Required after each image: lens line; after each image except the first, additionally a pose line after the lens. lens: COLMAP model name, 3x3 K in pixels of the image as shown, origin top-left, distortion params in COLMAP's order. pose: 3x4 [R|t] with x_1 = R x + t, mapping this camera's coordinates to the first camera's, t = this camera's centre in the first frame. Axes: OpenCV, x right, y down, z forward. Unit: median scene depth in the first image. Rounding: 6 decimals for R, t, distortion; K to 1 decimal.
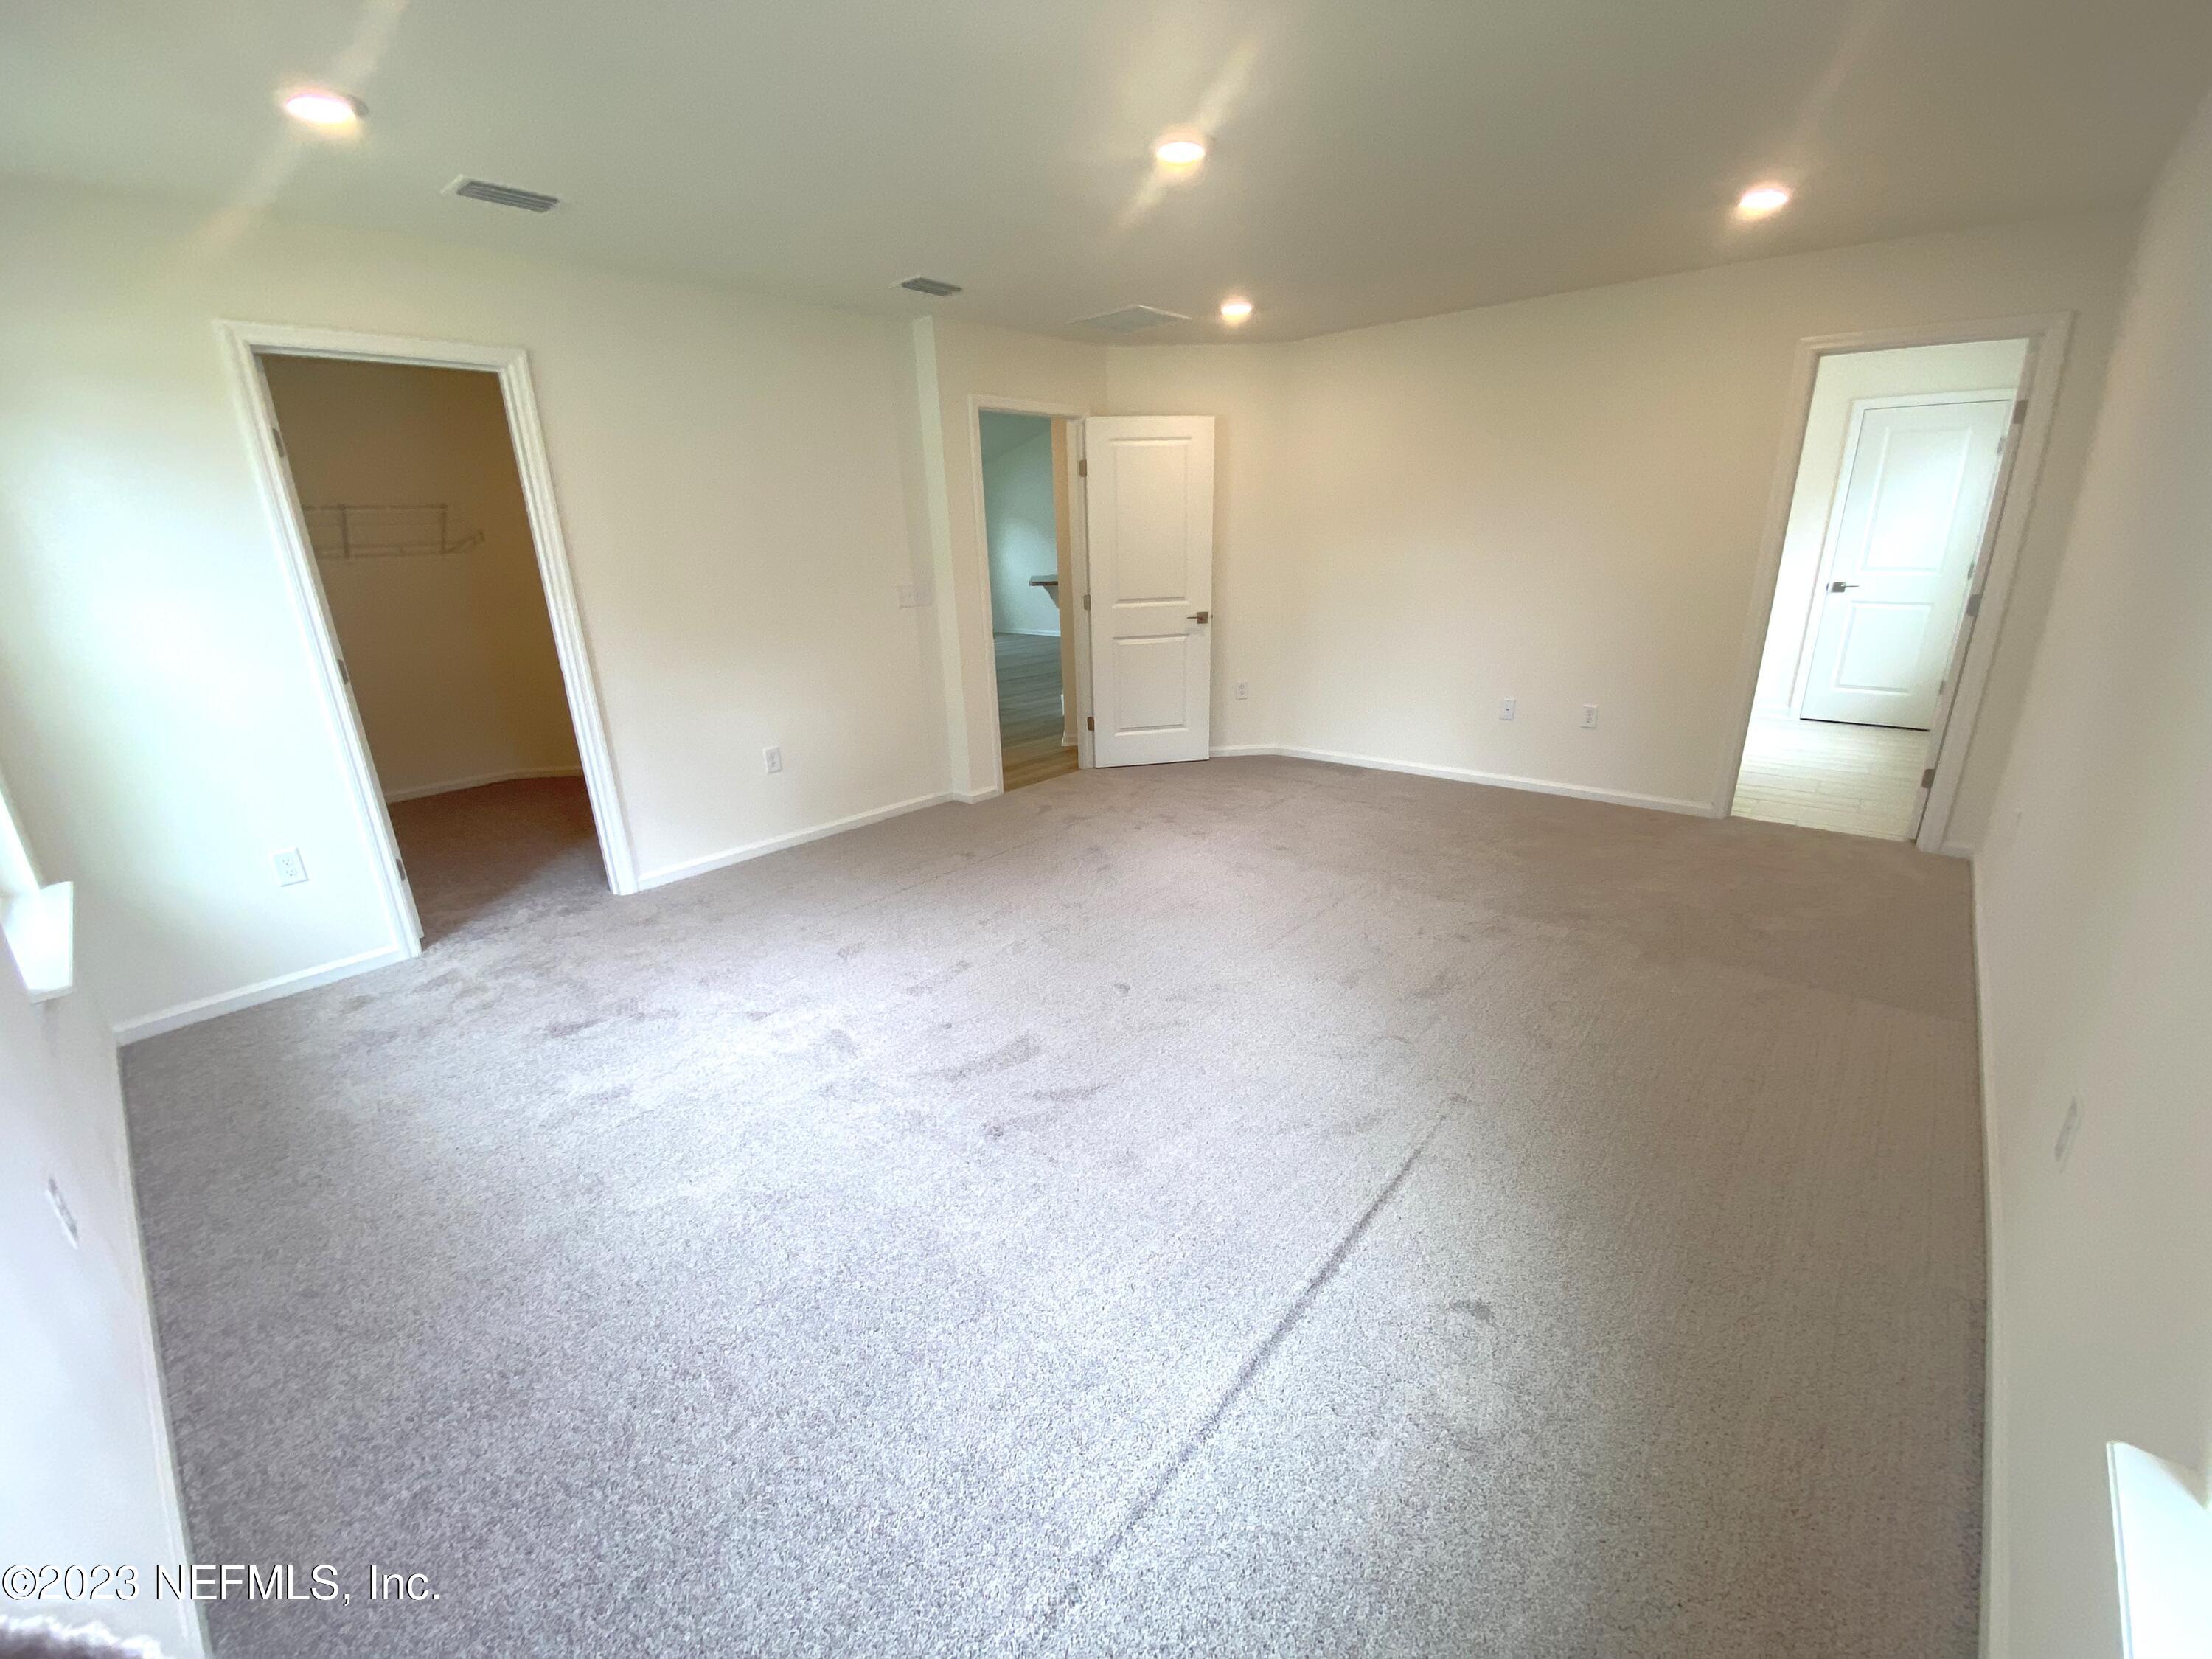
lens RADIAL K [[905.2, 0, 1120.7], [0, 905.2, 825.2], [0, 0, 1]] dist [0.002959, 0.000581]
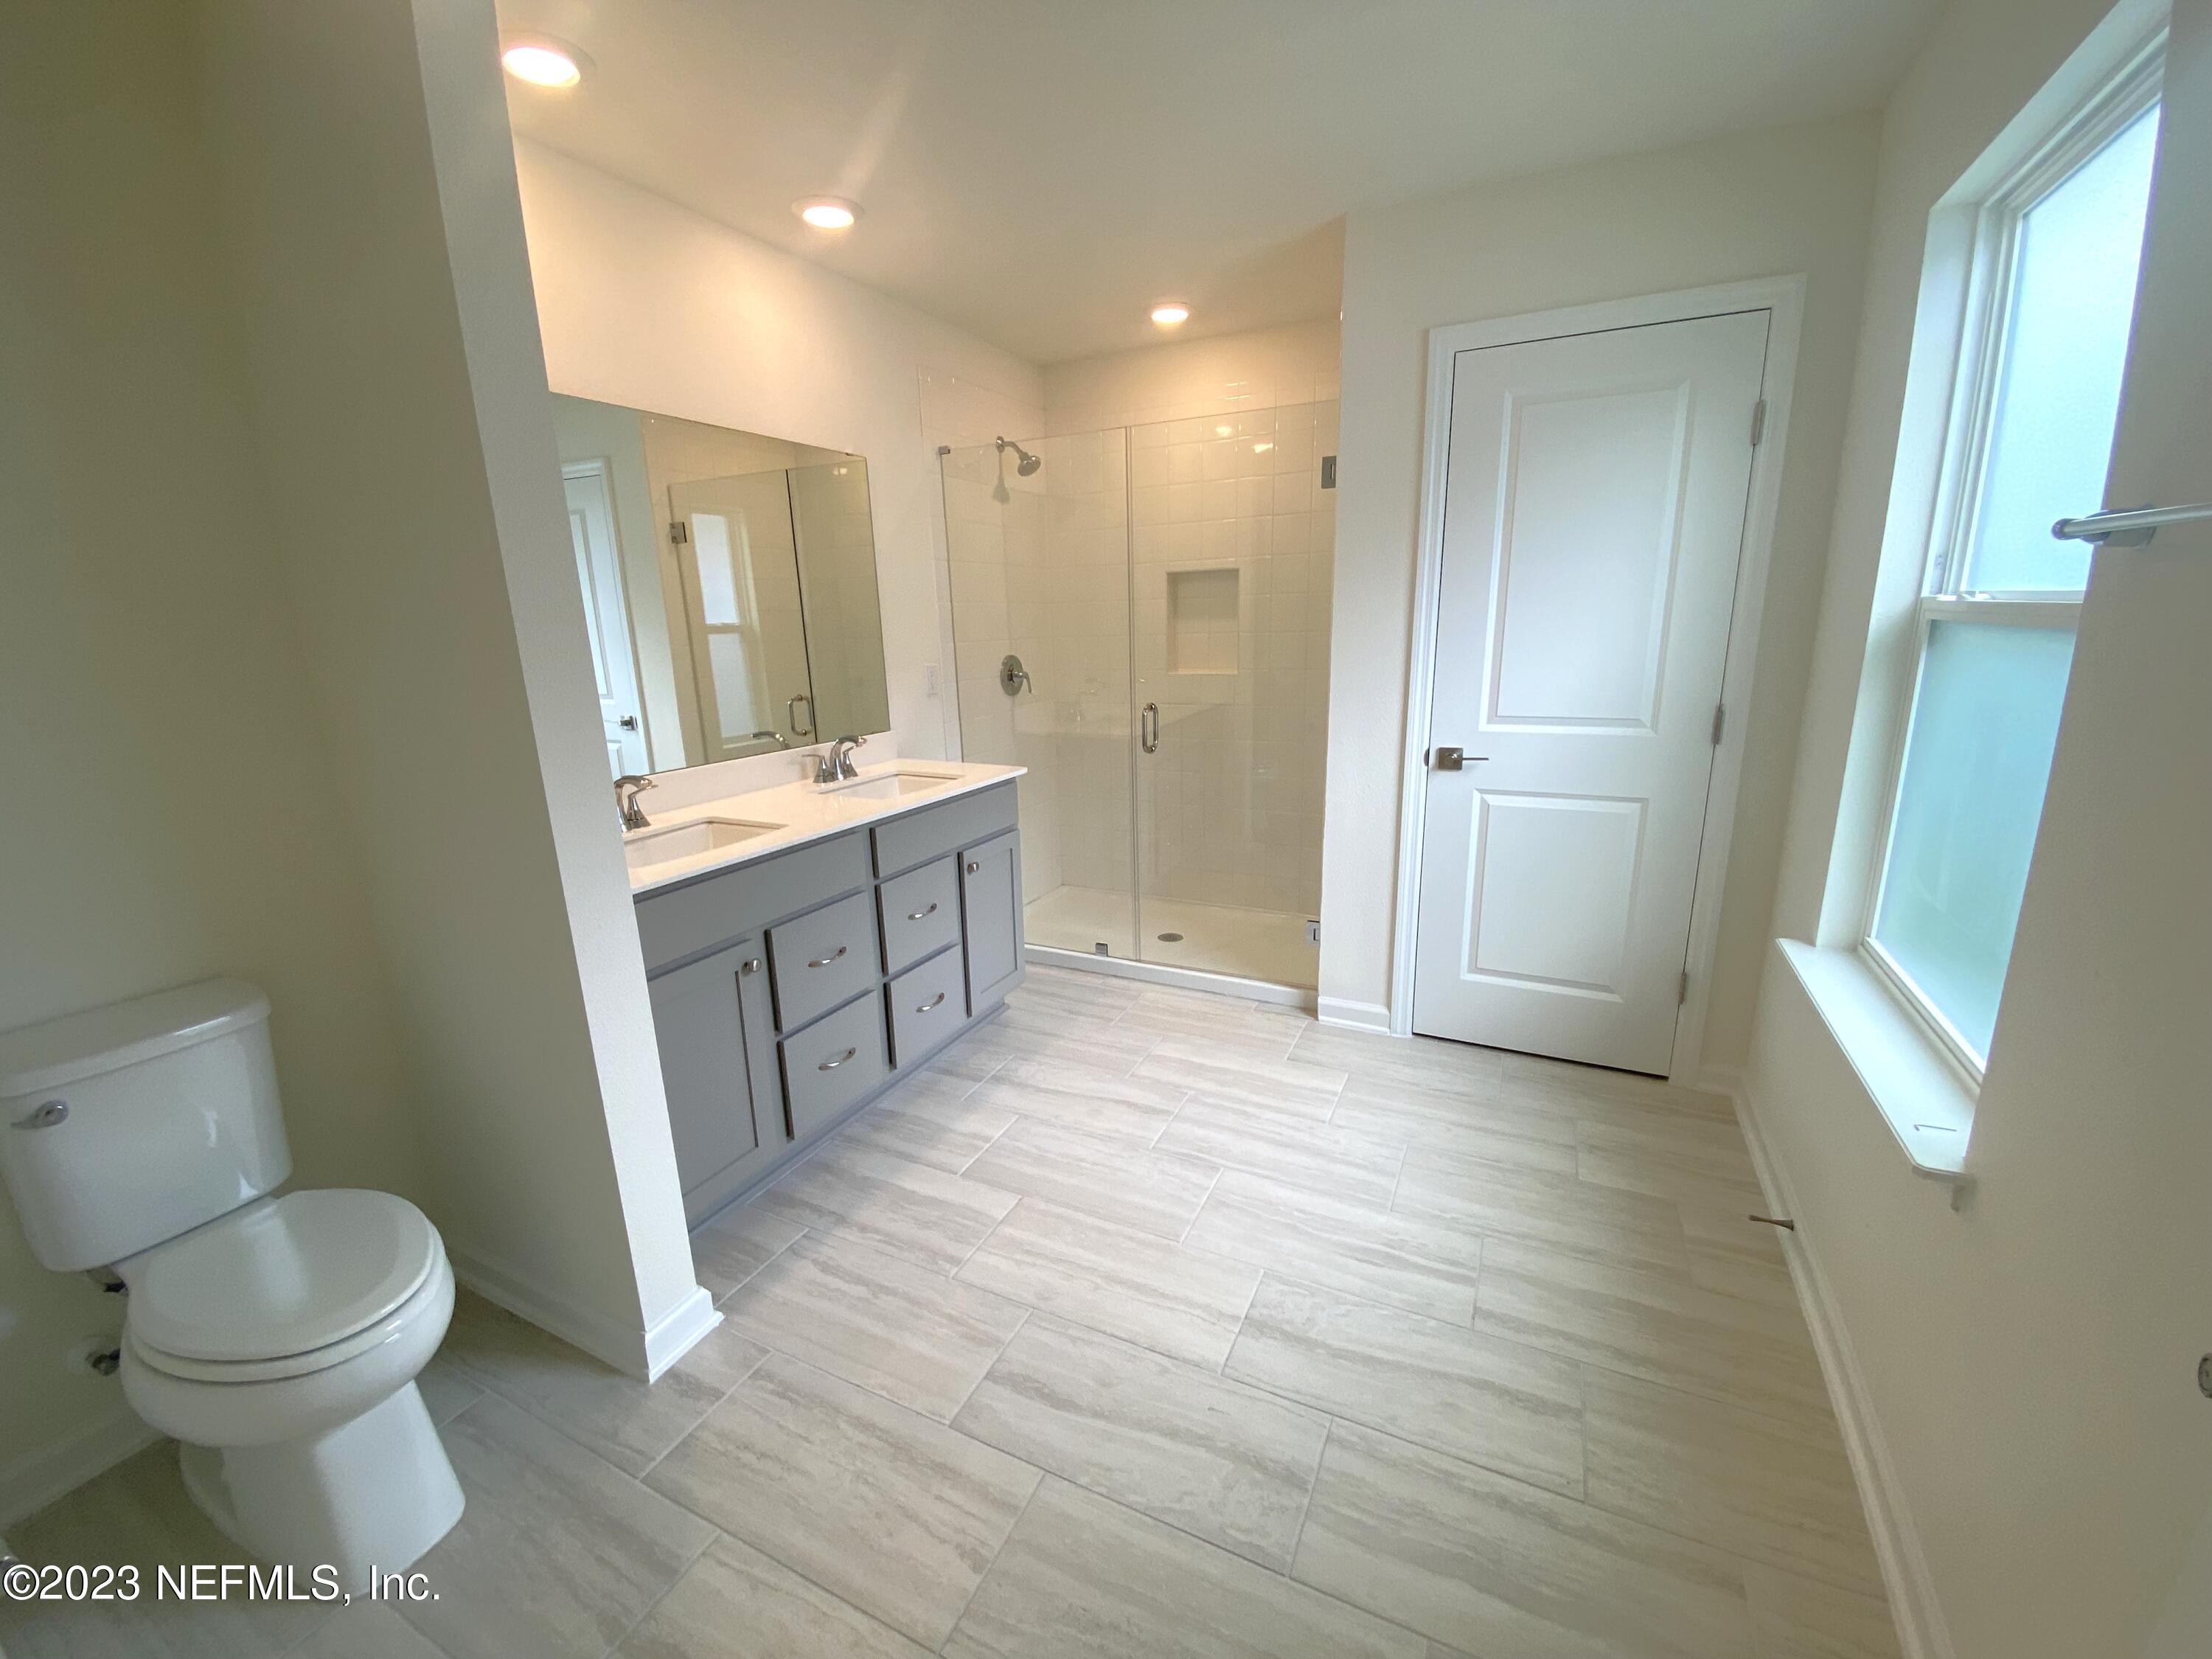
lens RADIAL K [[905.2, 0, 1098.6], [0, 905.2, 825.1], [0, 0, 1]] dist [0.002959, 0.000581]
pose [[0.965021, -0.054410, 0.256464, 0.520901], [0.077739, 0.993619, -0.081714, -0.209741], [-0.250382, 0.098793, 0.963093, 0.634196]]
